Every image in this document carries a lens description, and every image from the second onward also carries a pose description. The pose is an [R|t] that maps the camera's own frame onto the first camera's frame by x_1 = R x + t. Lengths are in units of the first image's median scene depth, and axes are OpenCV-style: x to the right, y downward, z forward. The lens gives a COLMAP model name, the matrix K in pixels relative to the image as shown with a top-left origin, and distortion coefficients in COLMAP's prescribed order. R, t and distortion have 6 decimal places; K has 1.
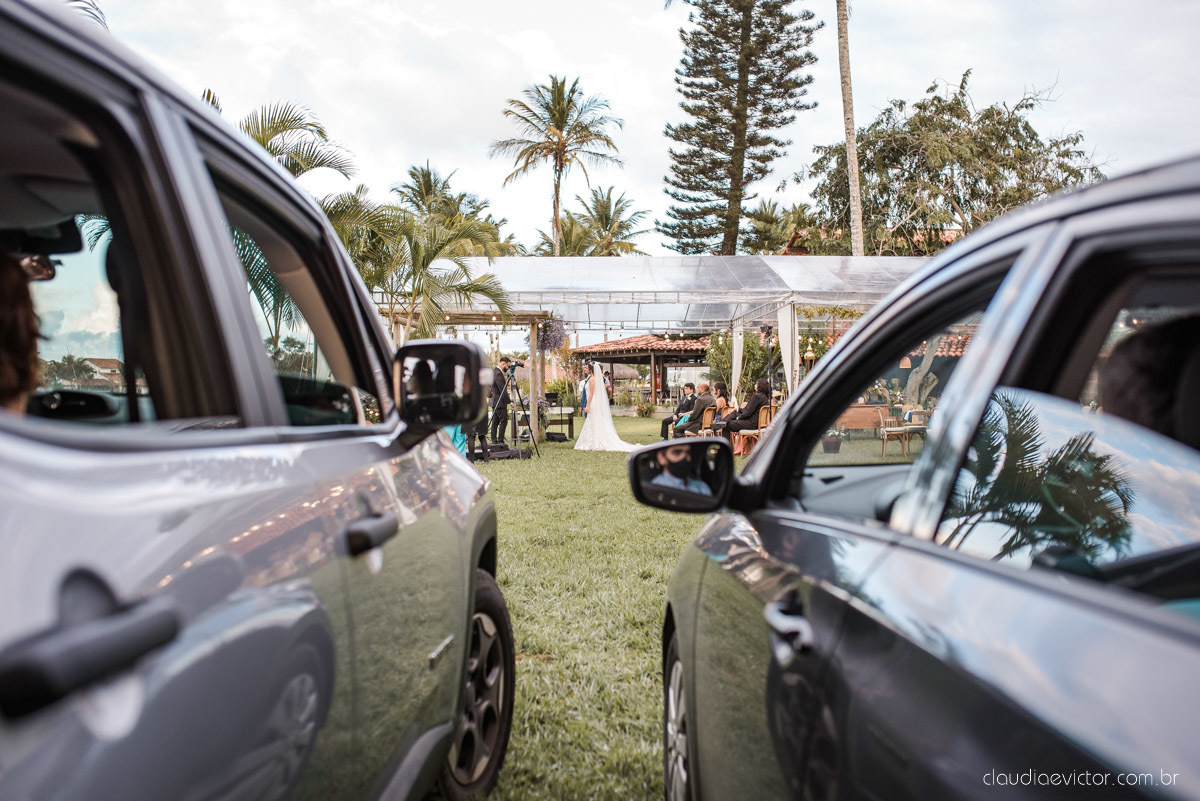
lens RADIAL K [[1142.7, 0, 599.9], [0, 1142.7, 398.1], [0, 0, 1]] dist [-0.033694, 0.000000]
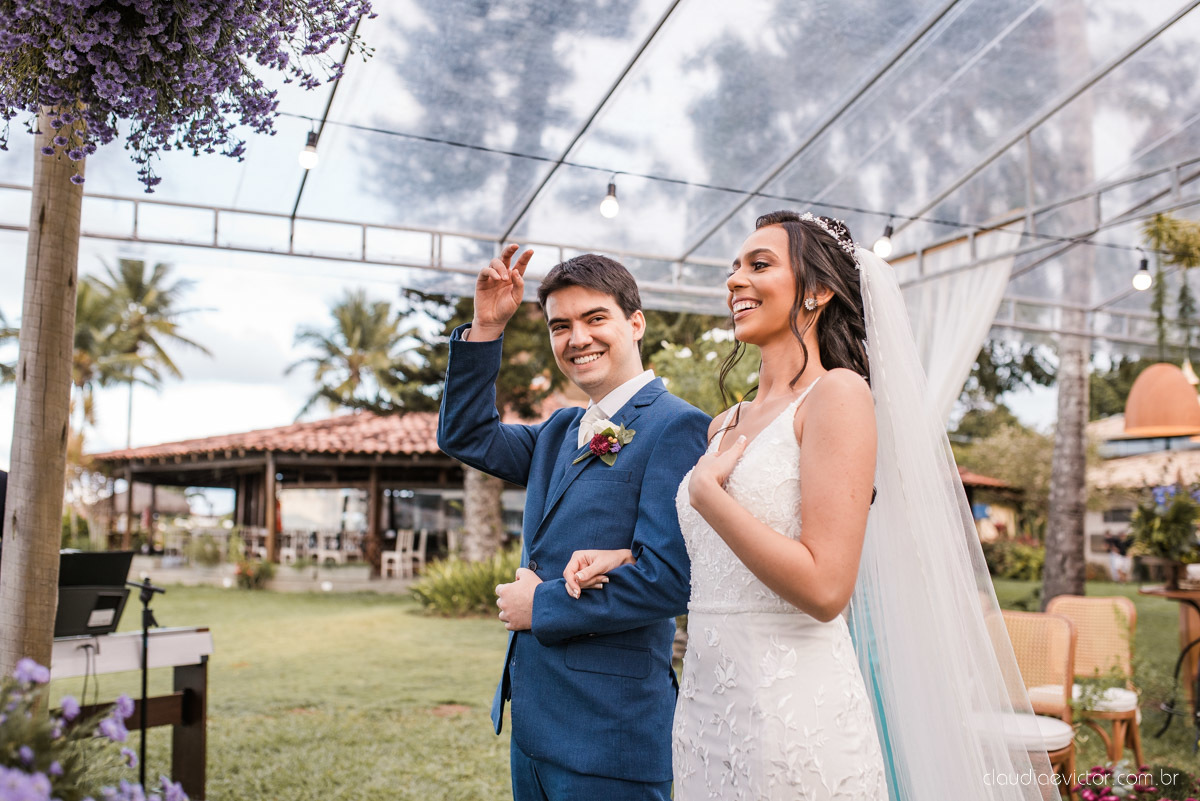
lens RADIAL K [[1142.7, 0, 595.2], [0, 1142.7, 406.5], [0, 0, 1]] dist [-0.033694, 0.000000]
pose [[0.915107, 0.045510, 0.400636, -0.024802], [0.001155, 0.993310, -0.115474, -0.004542], [-0.403211, 0.106133, 0.908932, 0.476106]]
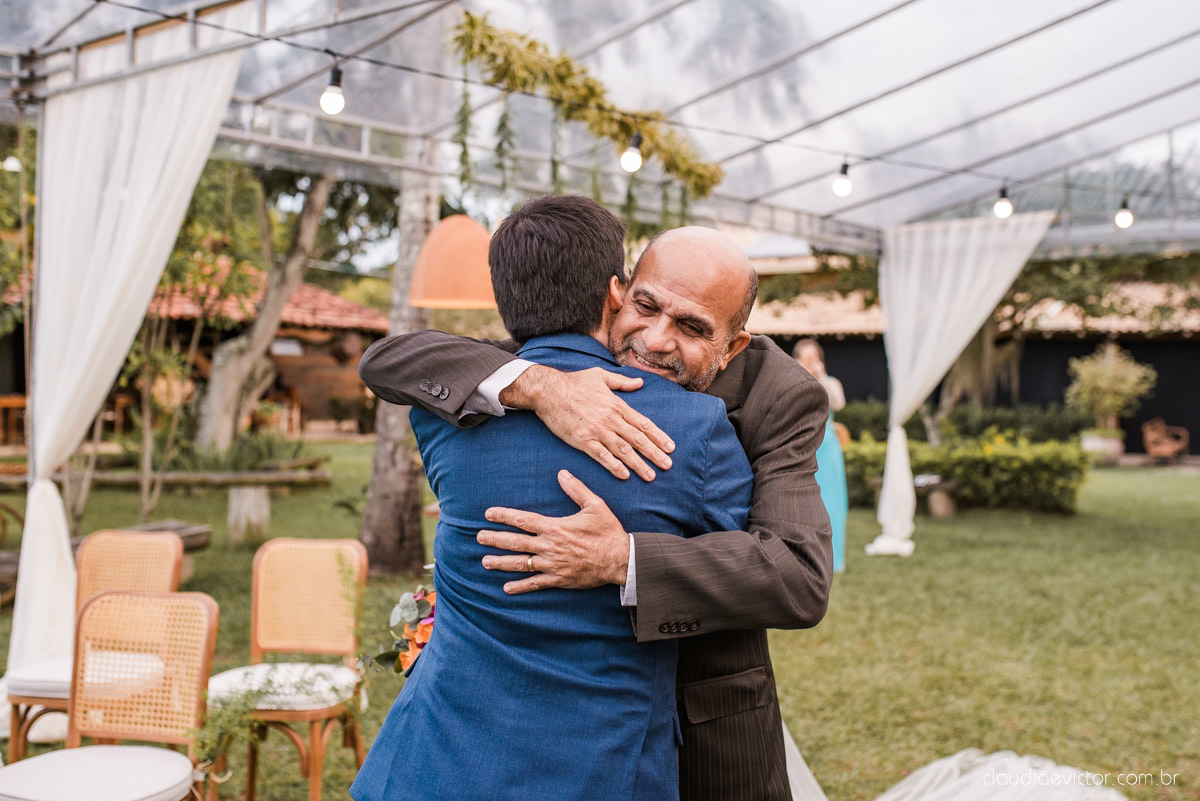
lens RADIAL K [[1344.1, 0, 641.3], [0, 1344.1, 347.7], [0, 0, 1]] dist [-0.030907, 0.000000]
pose [[0.628382, 0.016841, 0.777723, 0.009177], [0.003095, 0.999704, -0.024148, -0.010608], [-0.777899, 0.017581, 0.628143, 0.482740]]
